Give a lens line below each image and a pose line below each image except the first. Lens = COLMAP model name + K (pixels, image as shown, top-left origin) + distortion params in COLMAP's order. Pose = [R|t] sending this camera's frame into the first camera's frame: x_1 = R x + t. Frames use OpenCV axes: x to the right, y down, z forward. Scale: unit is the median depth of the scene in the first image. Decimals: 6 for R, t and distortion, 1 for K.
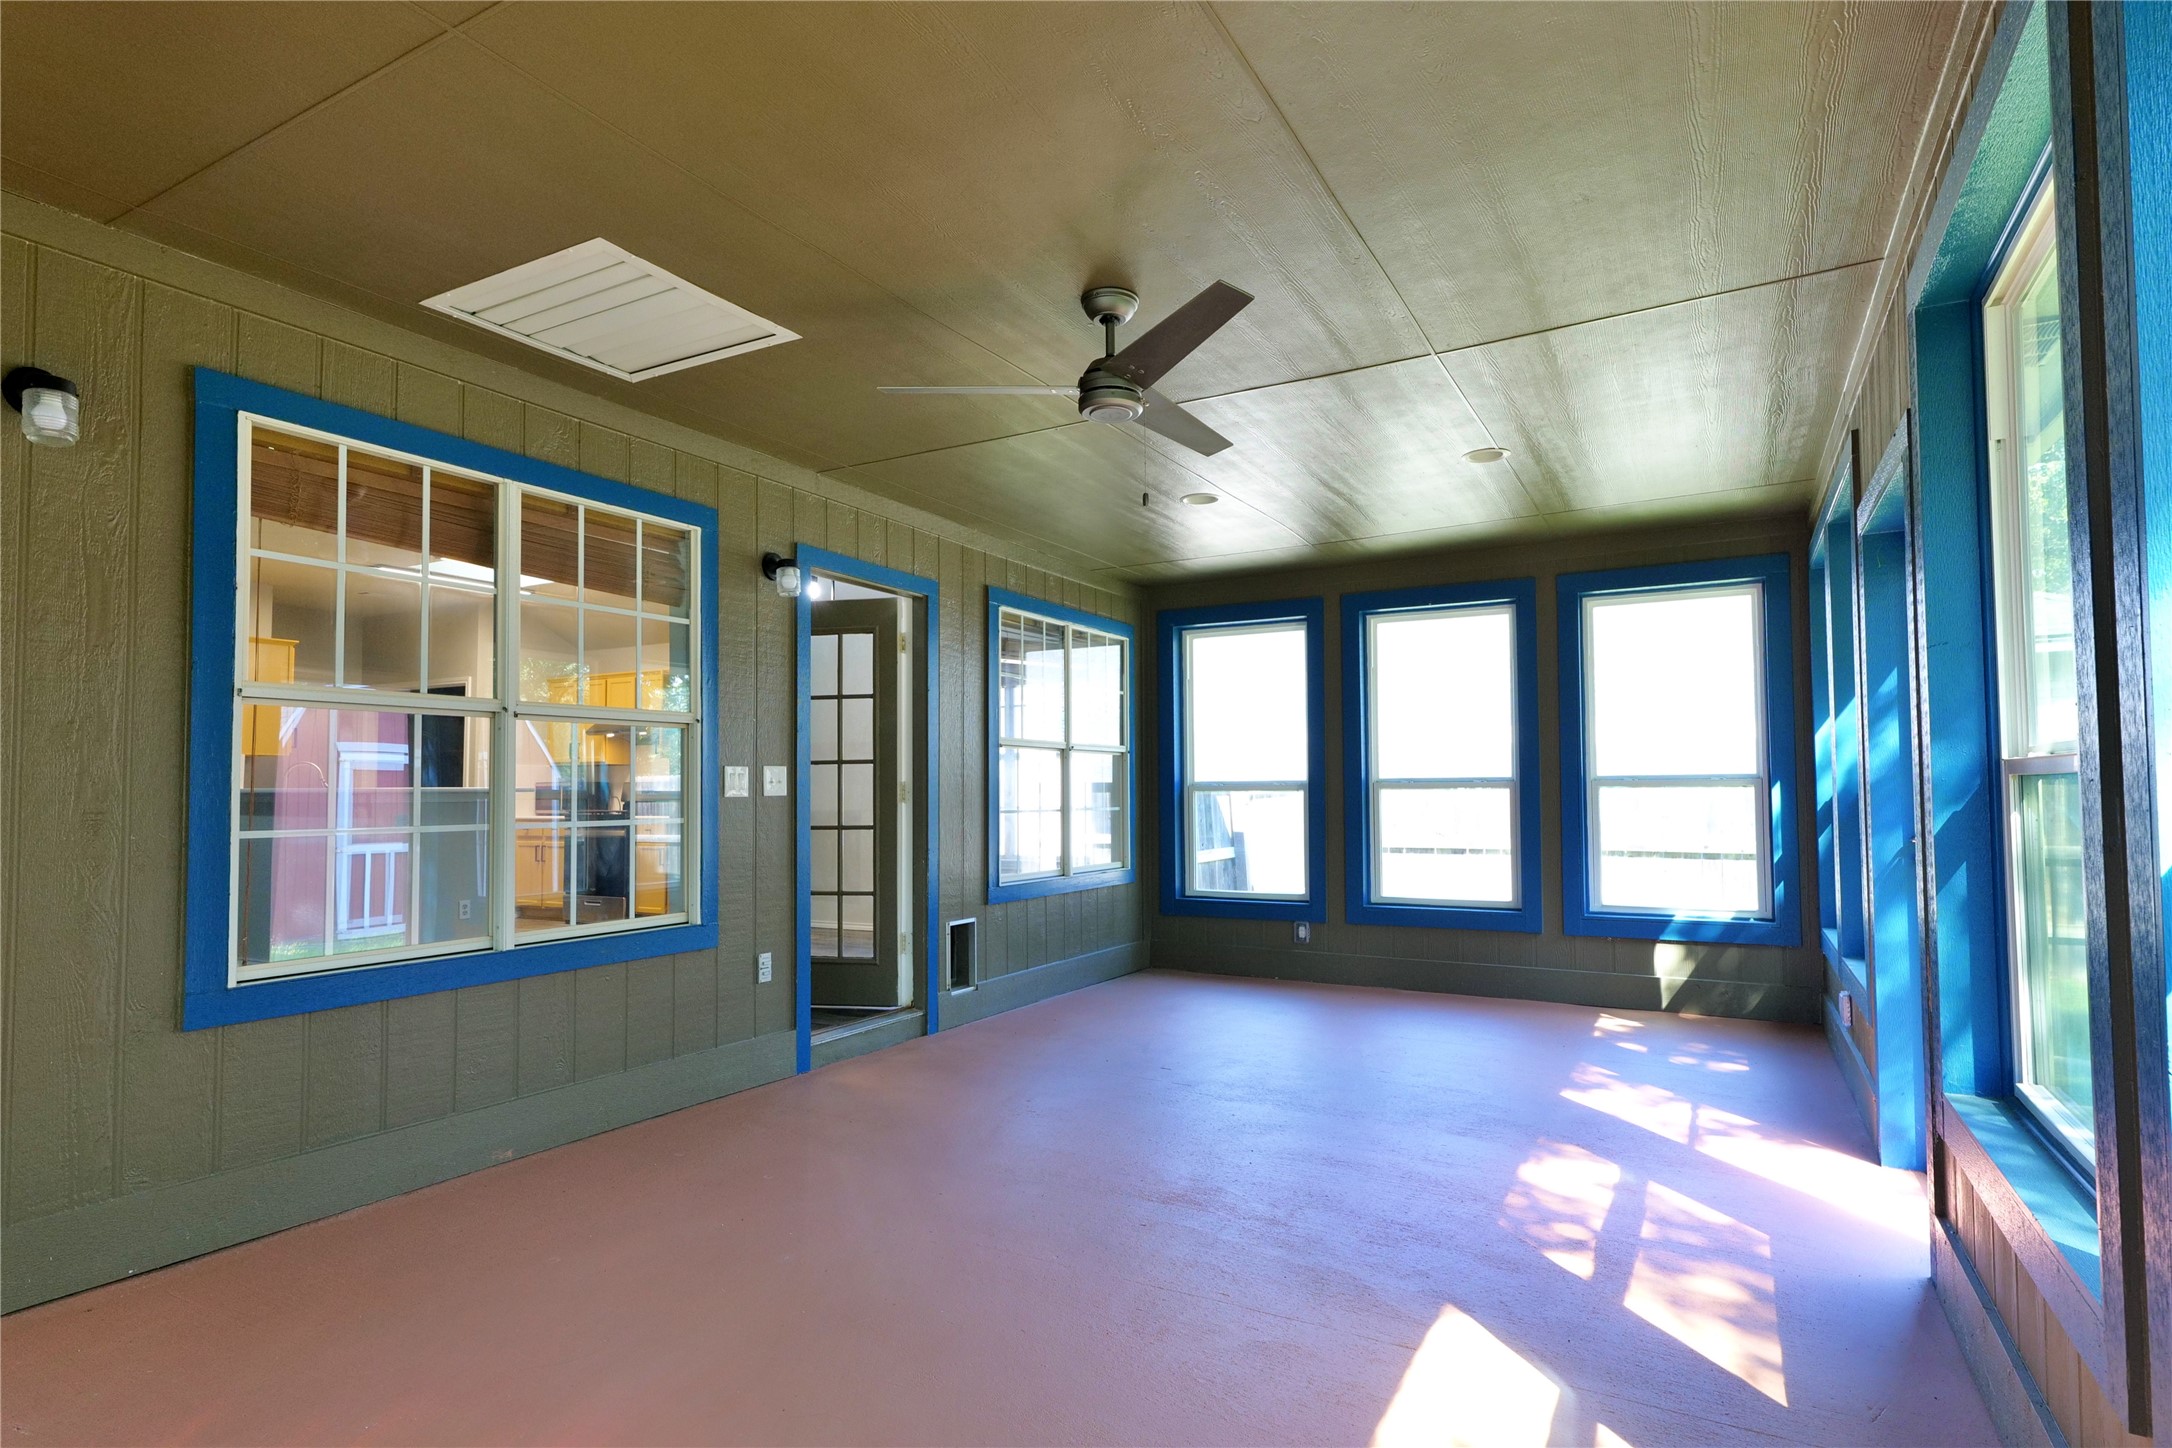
lens RADIAL K [[1118.8, 0, 1086.4], [0, 1118.8, 764.4], [0, 0, 1]] dist [-0.080984, -0.000089]
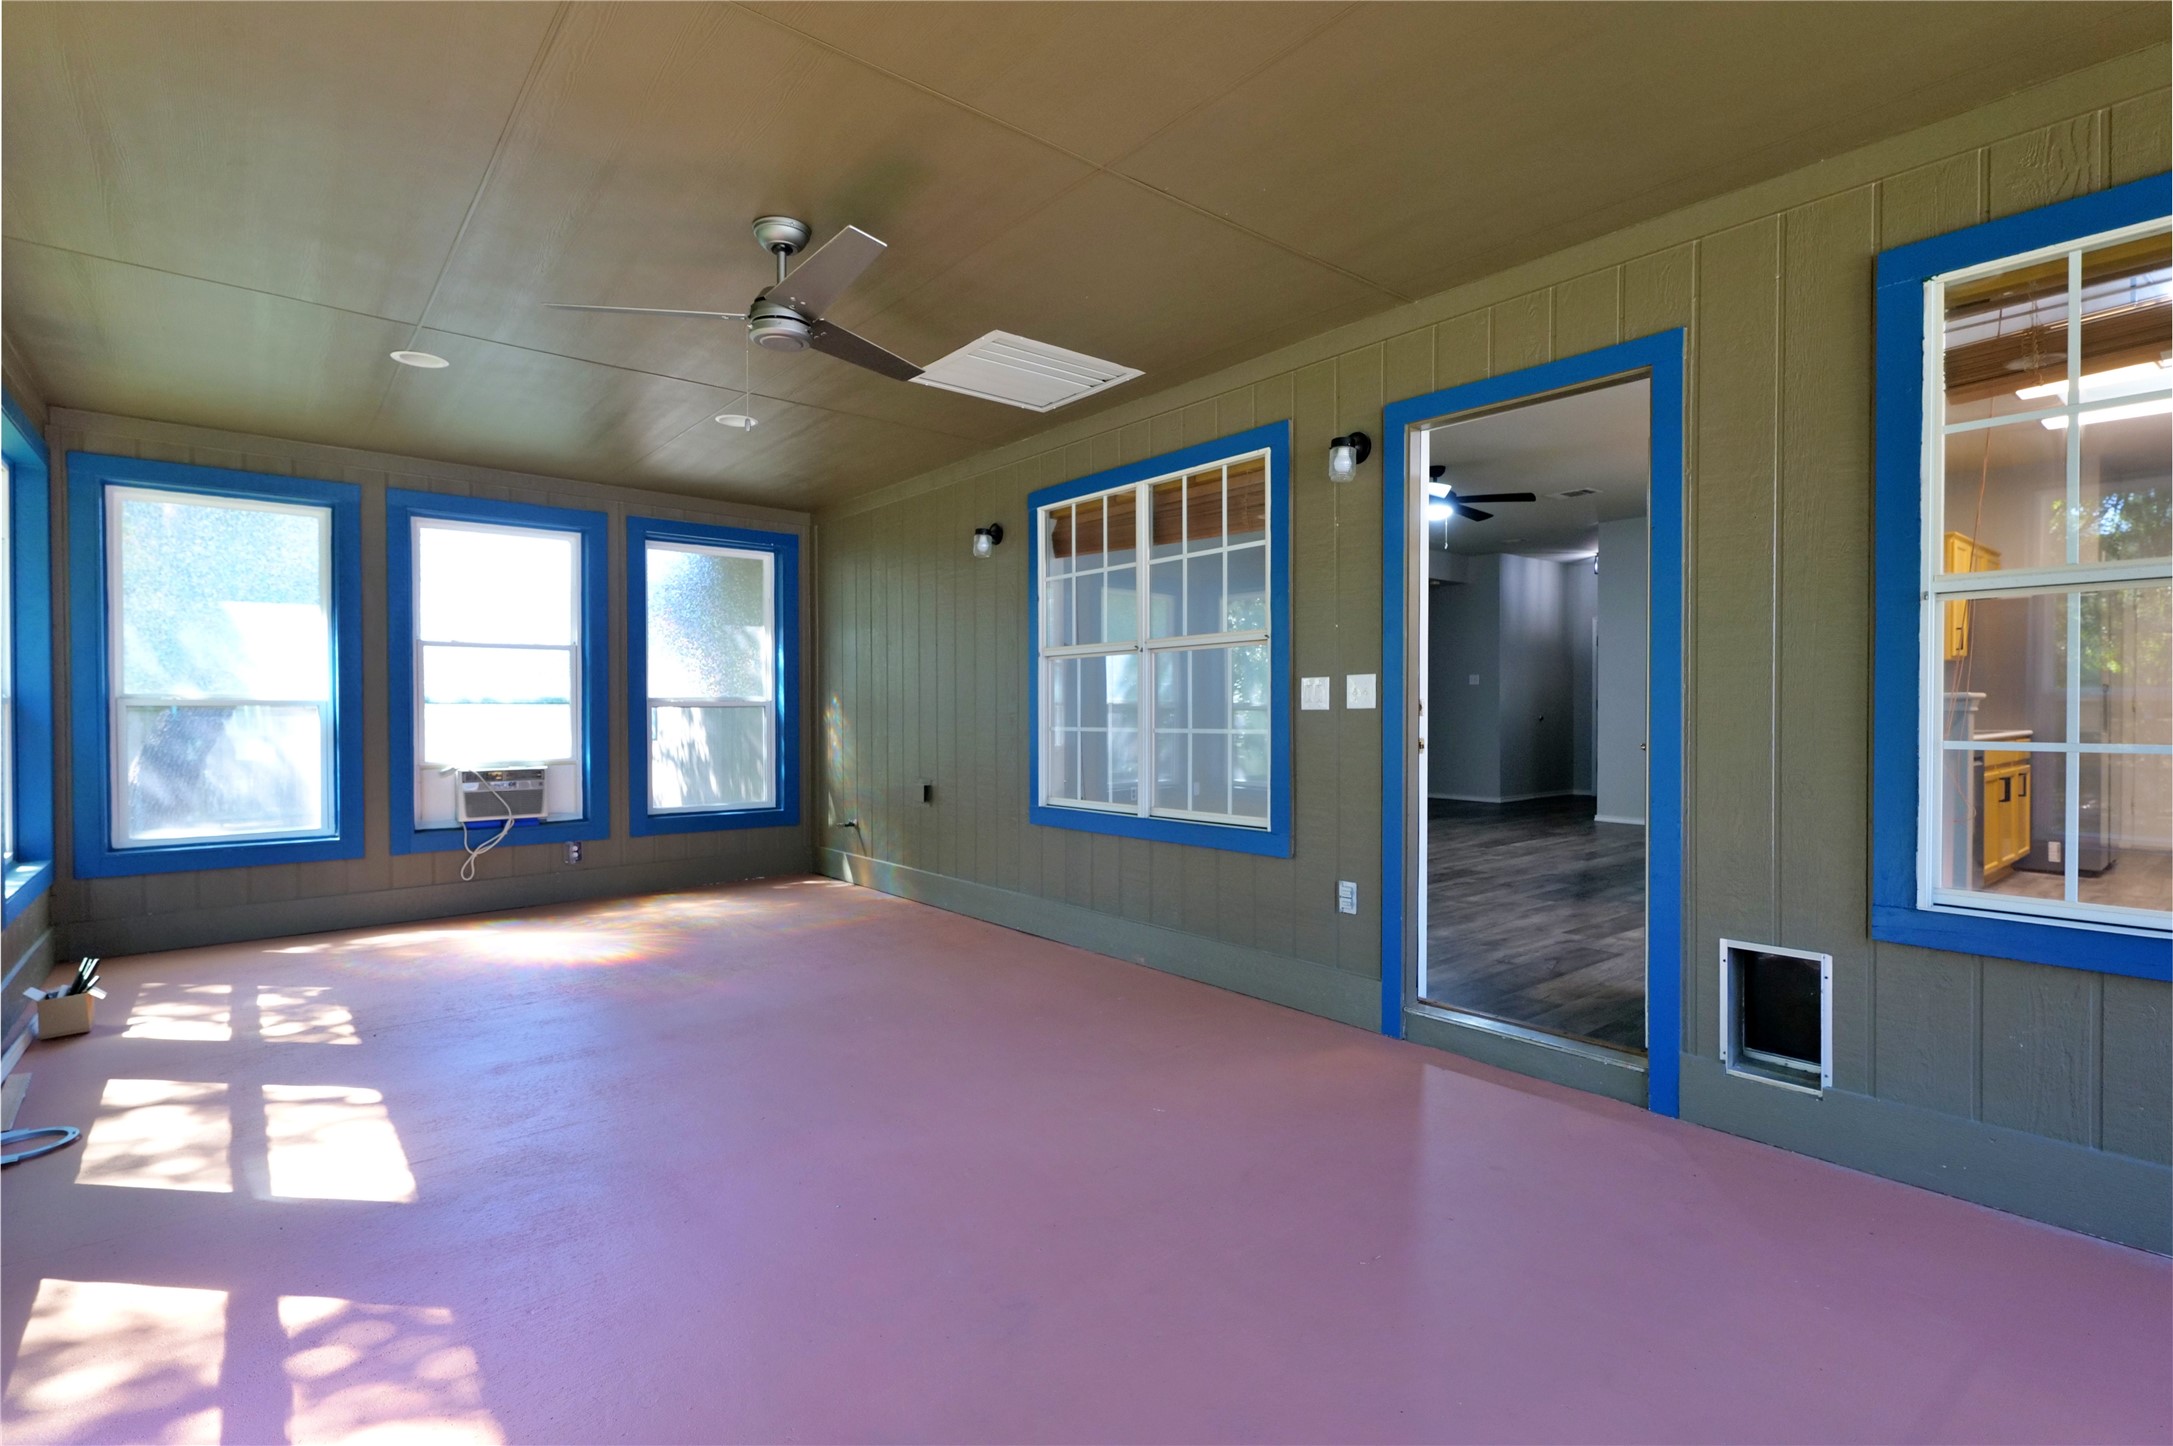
lens RADIAL K [[1016.3, 0, 1086.5], [0, 1016.3, 723.0], [0, 0, 1]] dist [0.000406, -0.000195]
pose [[-0.370183, 0.031014, -0.928441, 0.634716], [0.040790, 0.999021, 0.017108, 0.019536], [0.928063, -0.031538, -0.371086, 1.261773]]
